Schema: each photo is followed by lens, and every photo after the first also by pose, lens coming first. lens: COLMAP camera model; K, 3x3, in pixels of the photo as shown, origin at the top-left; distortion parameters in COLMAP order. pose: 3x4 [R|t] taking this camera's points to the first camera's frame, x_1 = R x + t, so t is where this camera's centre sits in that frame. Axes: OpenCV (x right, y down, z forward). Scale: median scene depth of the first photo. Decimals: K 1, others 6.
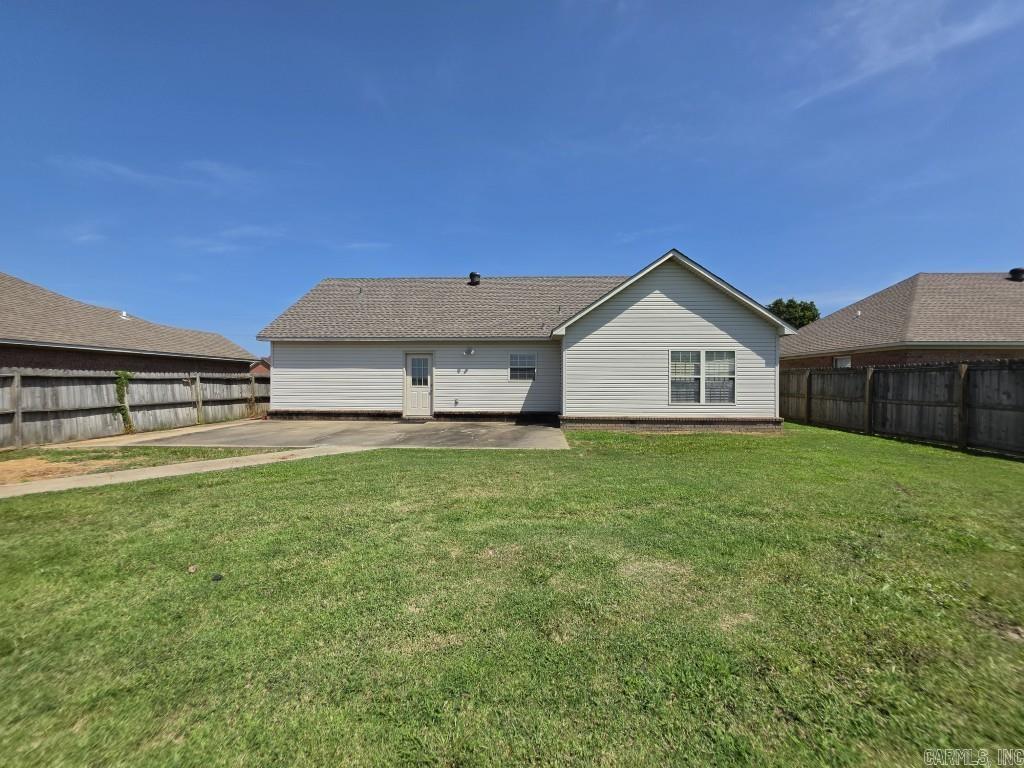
lens RADIAL K [[411.0, 0, 510.7], [0, 411.0, 381.8], [0, 0, 1]] dist [-0.003629, 0.000095]
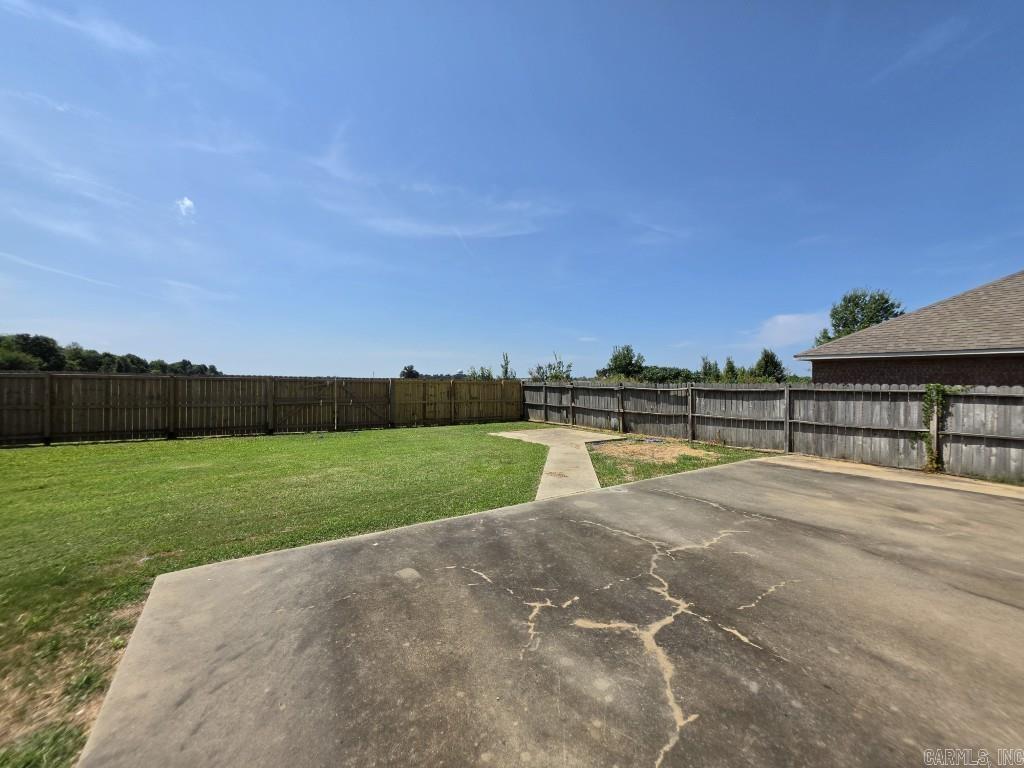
lens RADIAL K [[411.0, 0, 511.7], [0, 411.0, 386.4], [0, 0, 1]] dist [-0.003629, 0.000095]
pose [[-0.789047, -0.014320, -0.614166, 0.093386], [-0.019567, 0.999807, 0.001826, -0.010136], [0.614022, 0.013458, -0.789174, 1.203115]]
